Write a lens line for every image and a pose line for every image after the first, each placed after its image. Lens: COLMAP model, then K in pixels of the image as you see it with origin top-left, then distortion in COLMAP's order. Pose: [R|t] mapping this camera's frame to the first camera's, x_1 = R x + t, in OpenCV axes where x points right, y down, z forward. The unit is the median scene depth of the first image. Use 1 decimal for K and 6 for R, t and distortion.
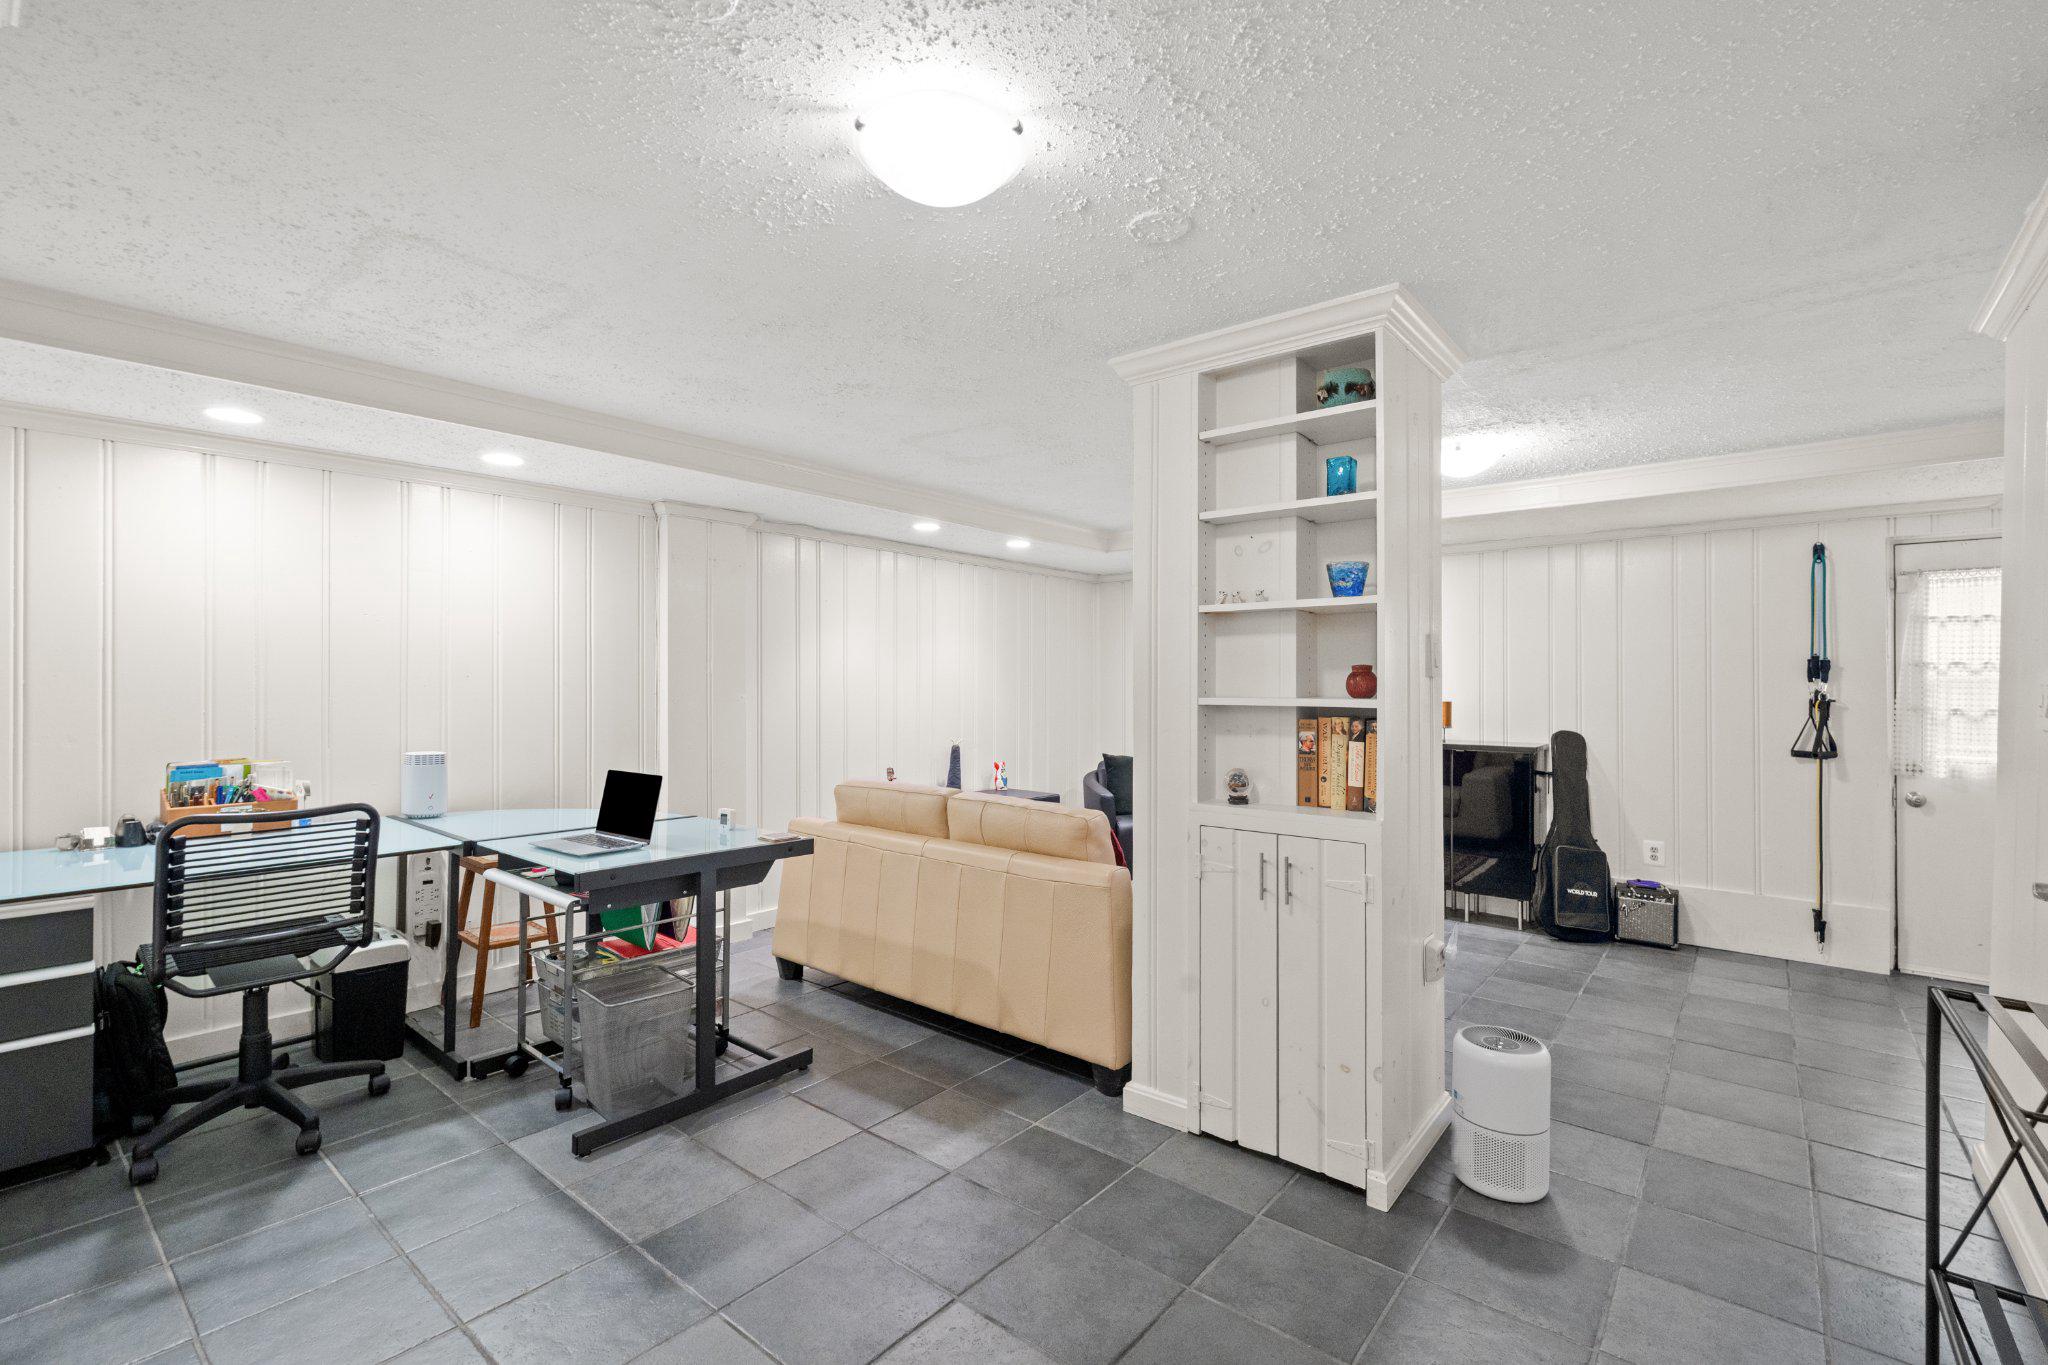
lens RADIAL K [[906.4, 0, 1024.0], [0, 906.4, 682.5], [0, 0, 1]] dist [0.008768, 0.000228]
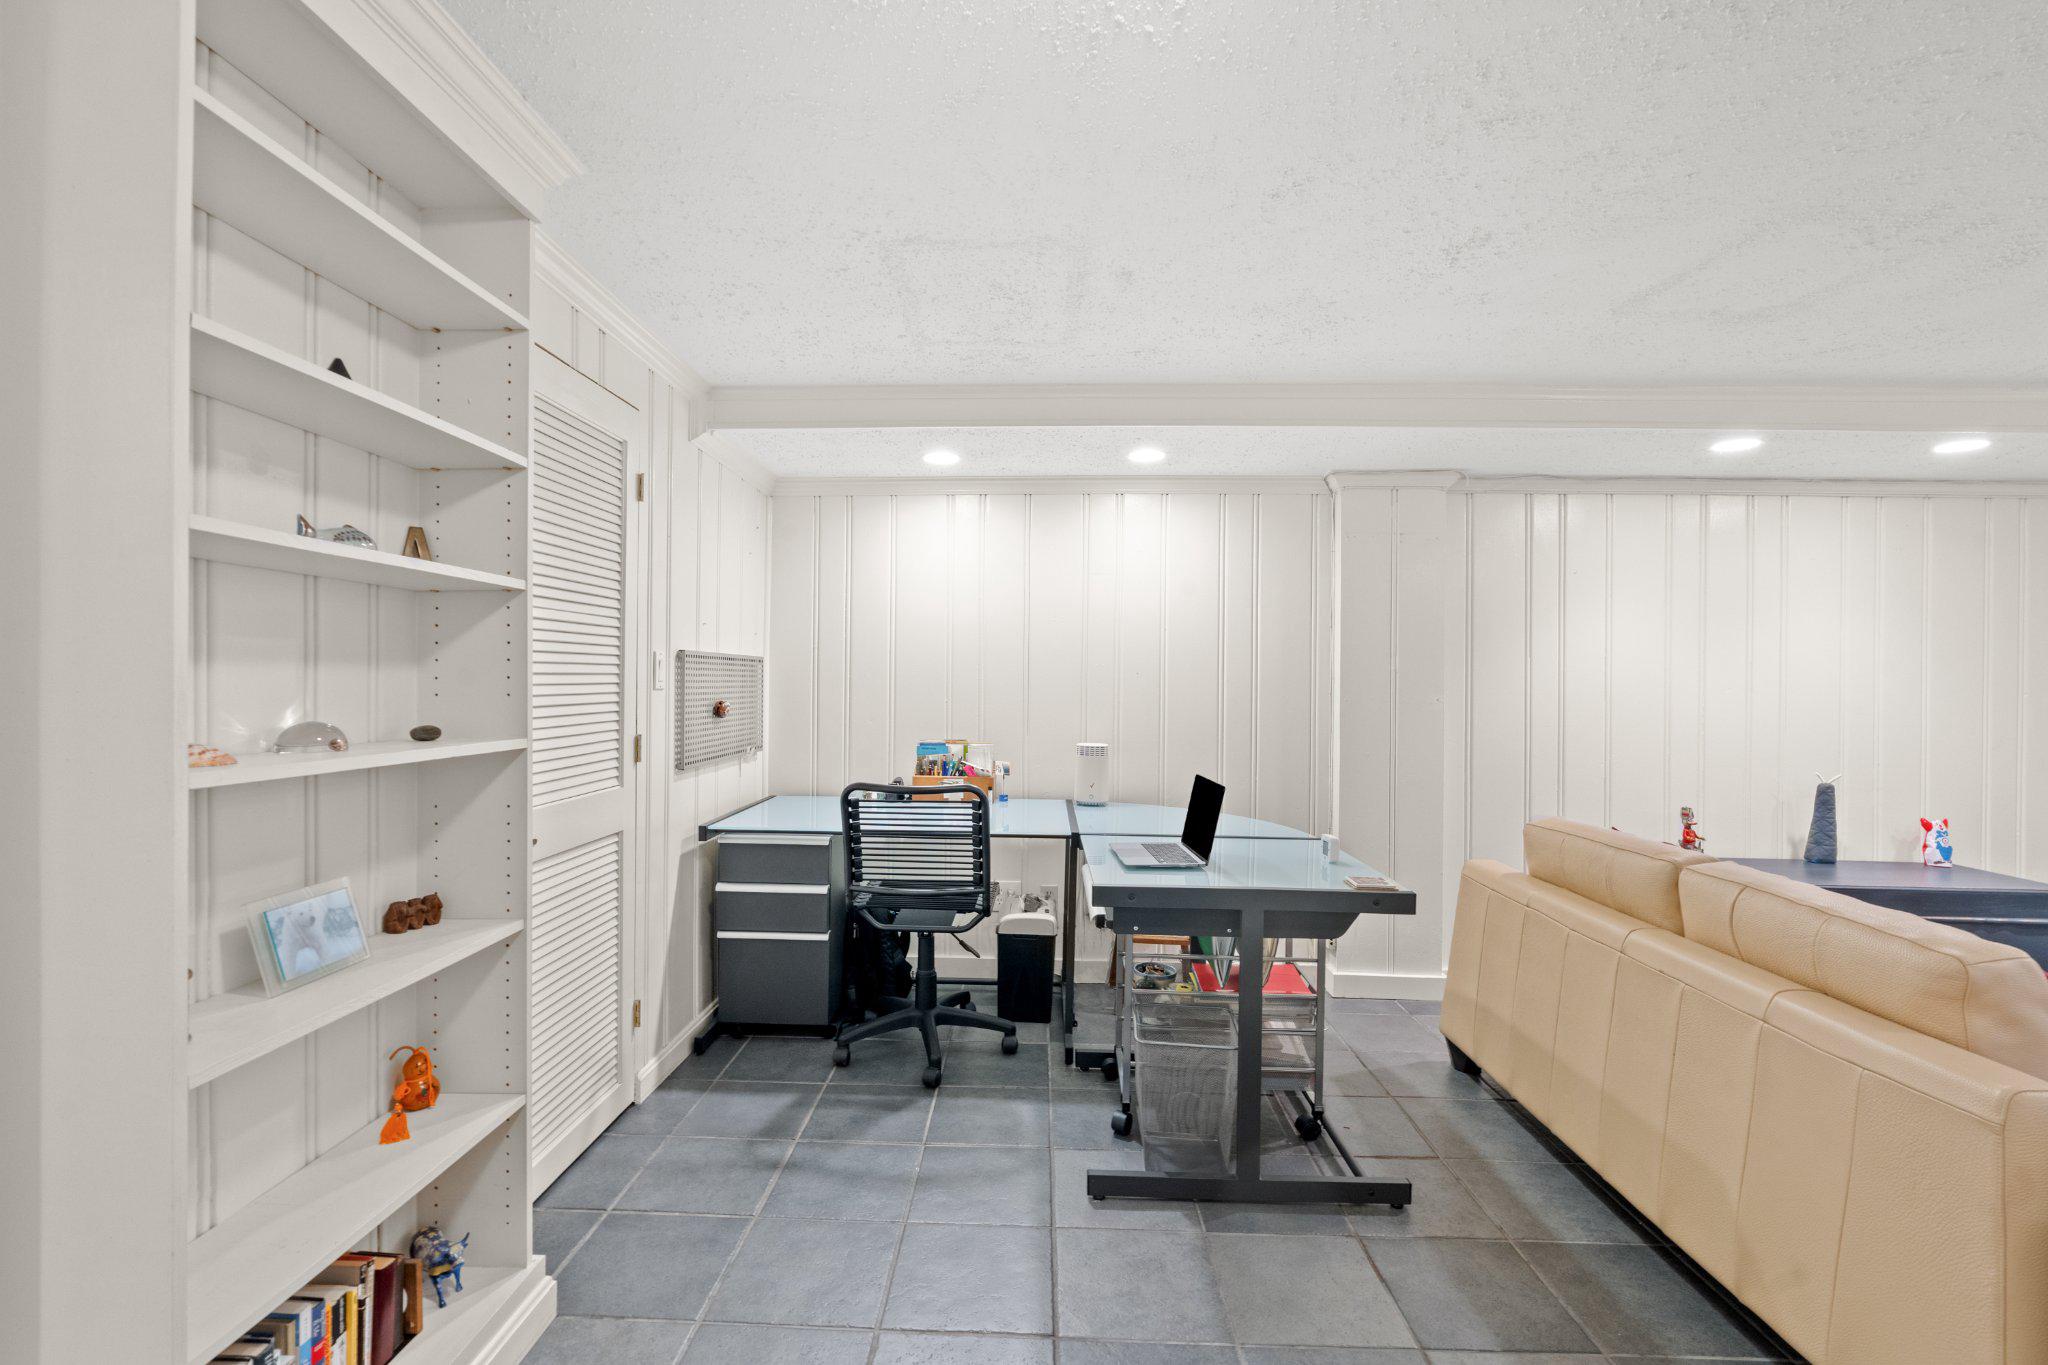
lens RADIAL K [[904.9, 0, 1024.0], [0, 904.9, 682.5], [0, 0, 1]] dist [-0.000967, 0.000107]
pose [[0.617451, 0.004326, -0.786598, 0.148961], [-0.008880, 0.999959, -0.001471, 0.007955], [0.786559, 0.007893, 0.617464, 0.326772]]
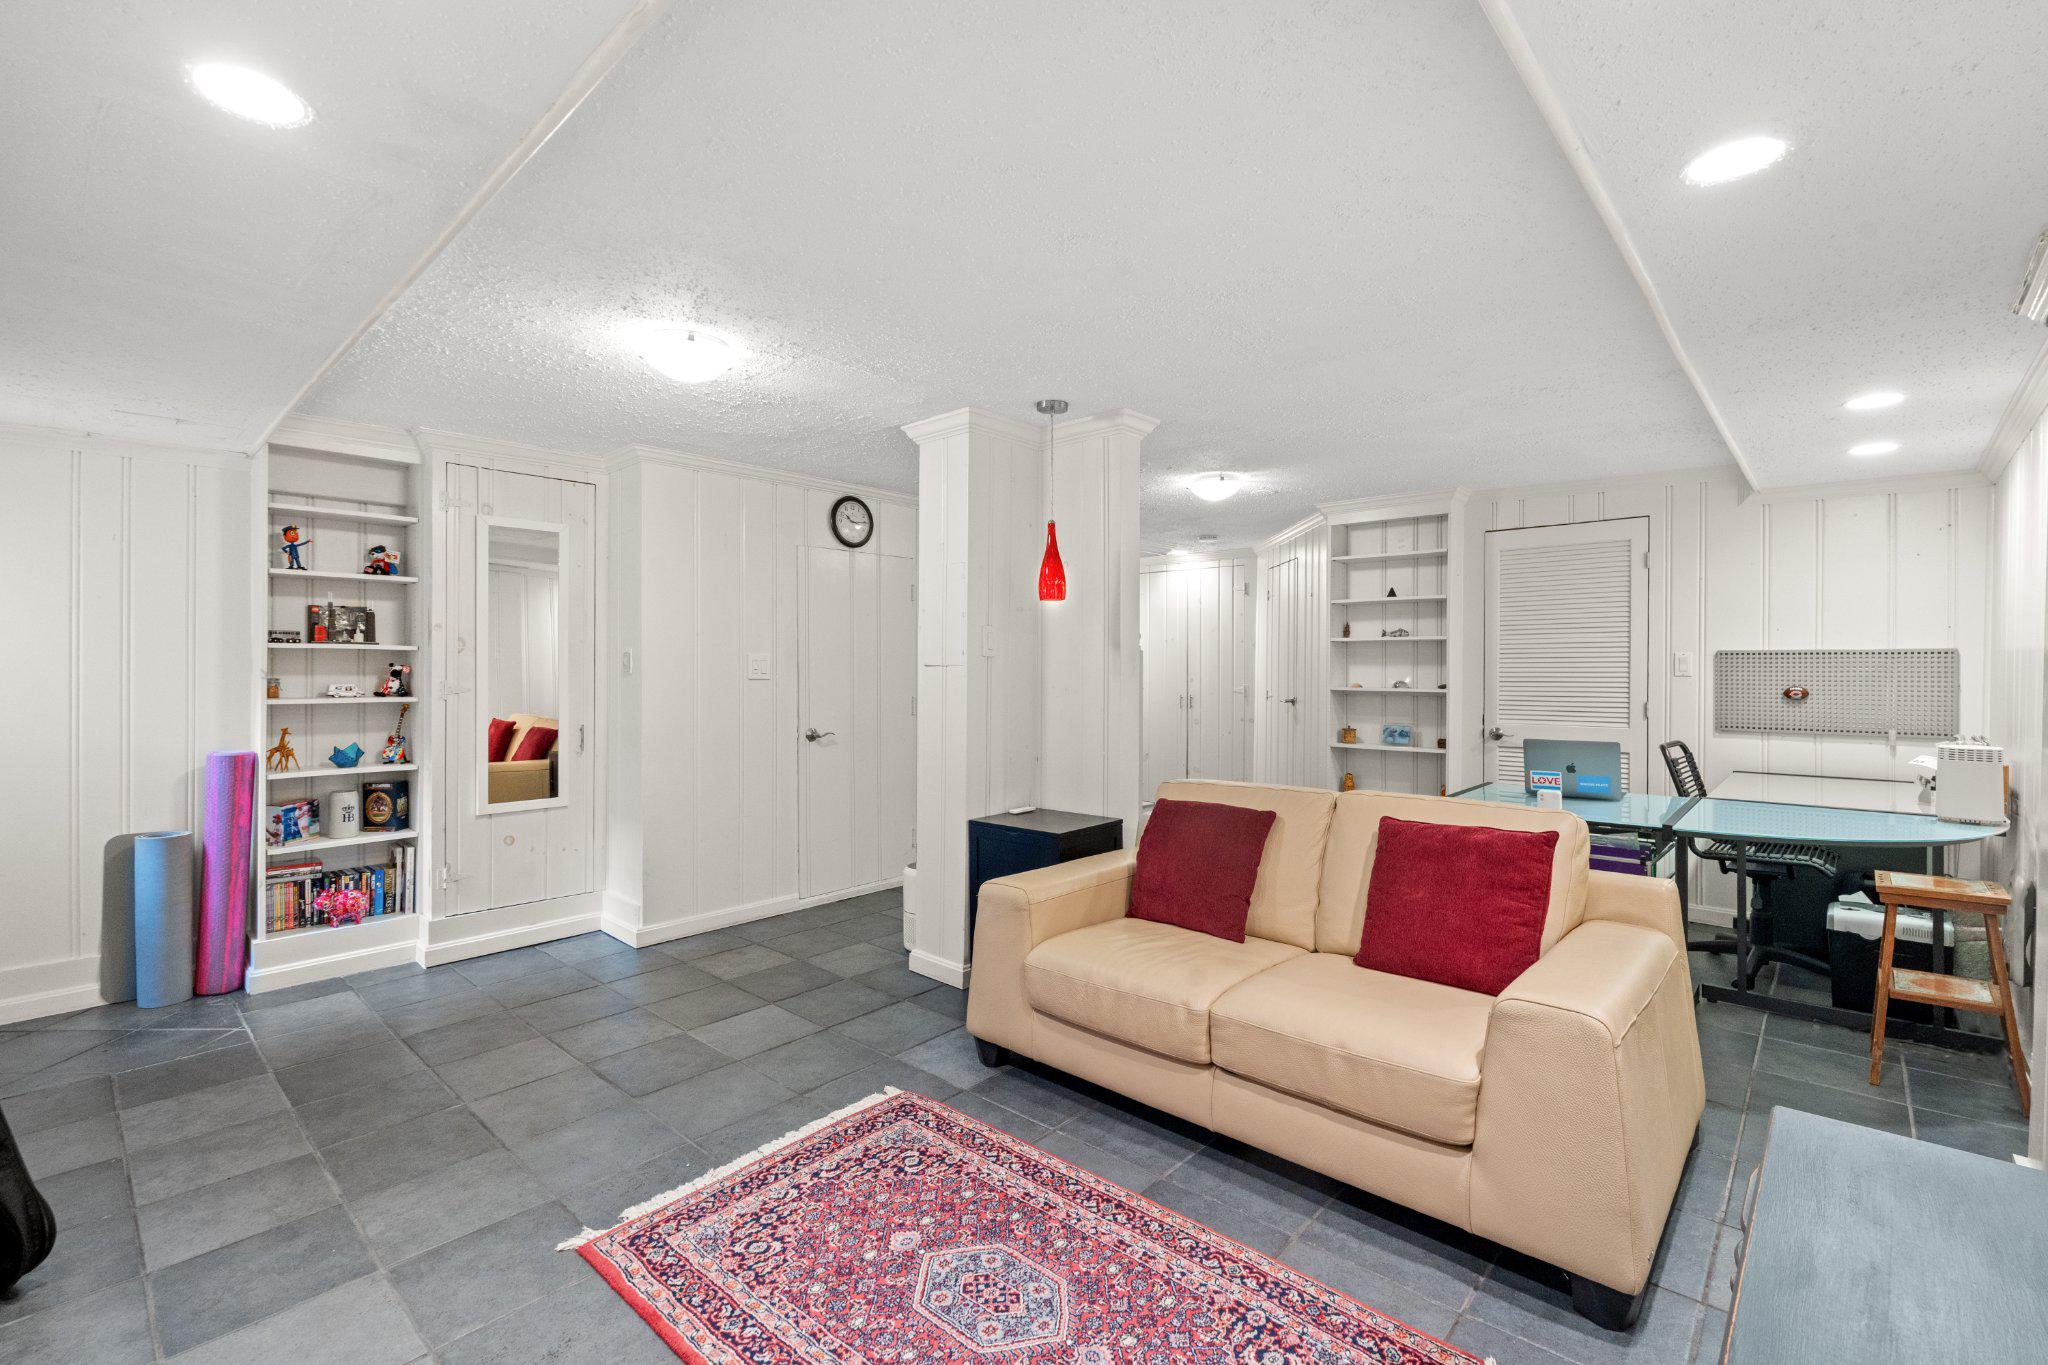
lens RADIAL K [[907.6, 0, 1014.0], [0, 907.6, 670.7], [0, 0, 1]] dist [-0.000992, -0.000127]
pose [[-0.998047, -0.008989, 0.061813, 0.207354], [-0.008784, 0.999955, 0.003594, 0.010714], [-0.061842, 0.003044, -0.998081, 2.225167]]
